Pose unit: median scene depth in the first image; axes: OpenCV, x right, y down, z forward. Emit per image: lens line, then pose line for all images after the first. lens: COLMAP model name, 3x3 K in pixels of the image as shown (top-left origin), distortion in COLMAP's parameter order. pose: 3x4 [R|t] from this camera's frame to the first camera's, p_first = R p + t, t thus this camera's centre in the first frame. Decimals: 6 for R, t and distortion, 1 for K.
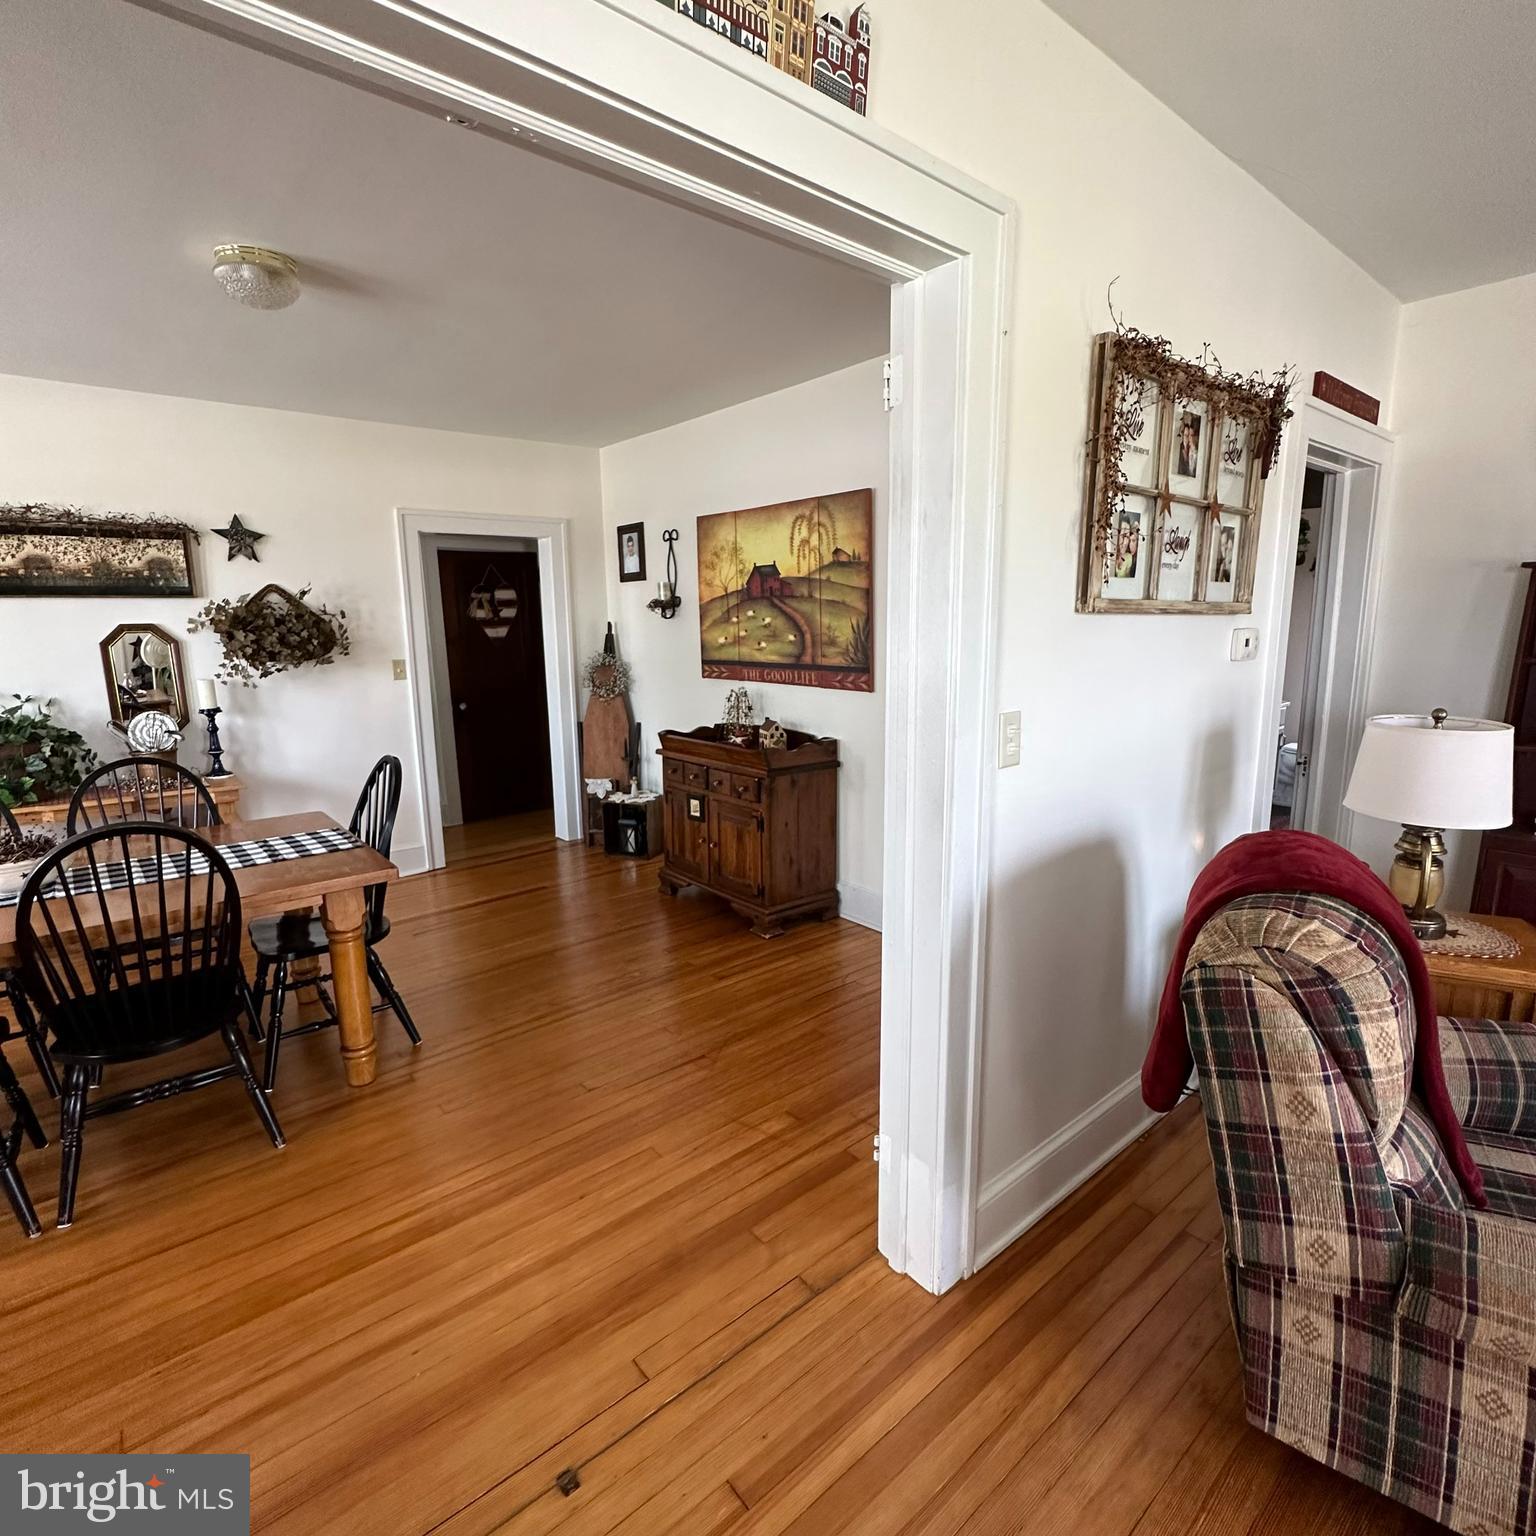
lens RADIAL K [[818.8, 0, 761.7], [0, 818.8, 768.6], [0, 0, 1]] dist [-0.001778, -0.001166]
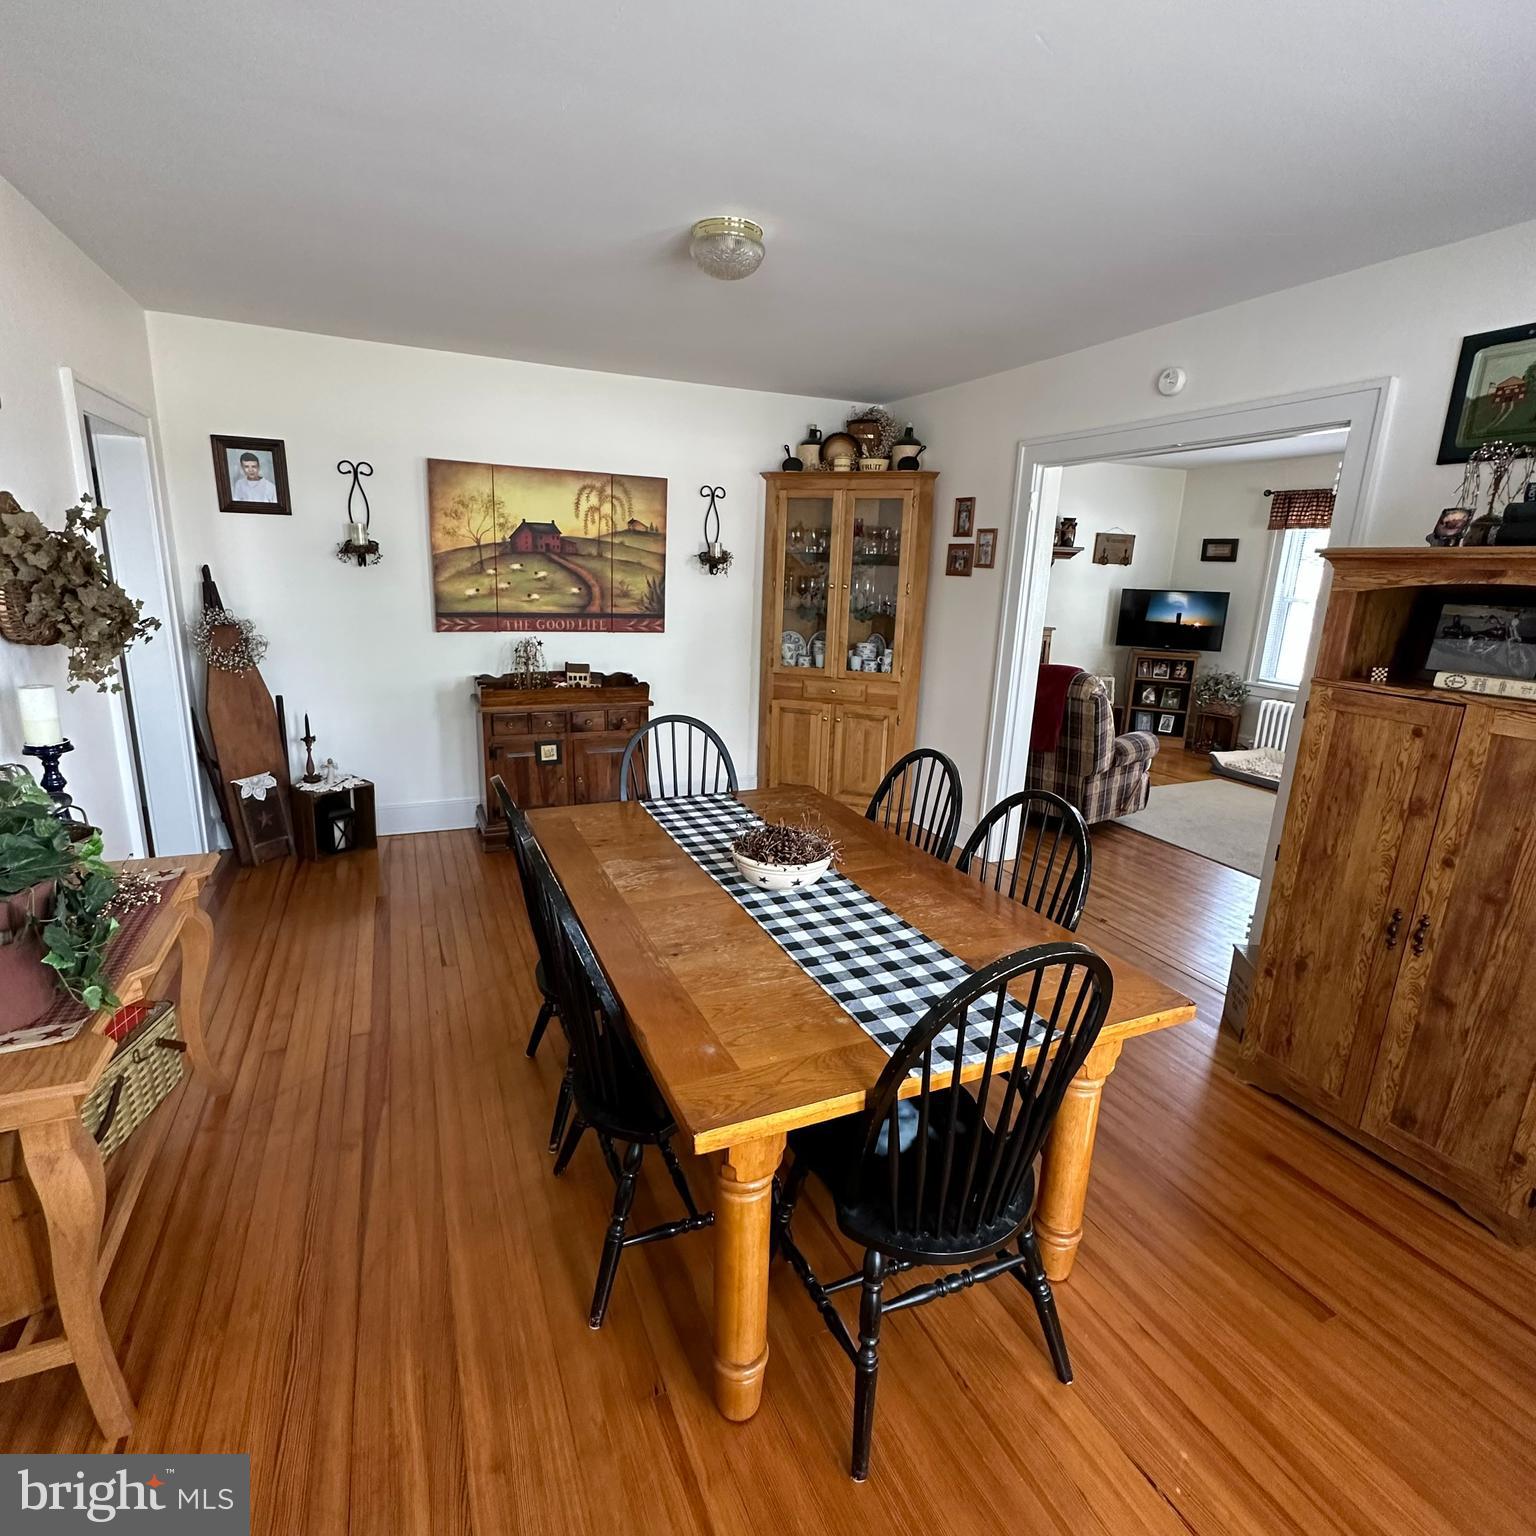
lens RADIAL K [[818.8, 0, 772.0], [0, 818.8, 769.6], [0, 0, 1]] dist [-0.001778, -0.001166]
pose [[0.266563, -0.216046, 0.939291, -0.971093], [0.135202, 0.973299, 0.185499, -0.085980], [-0.954287, 0.077547, 0.288655, 0.400603]]
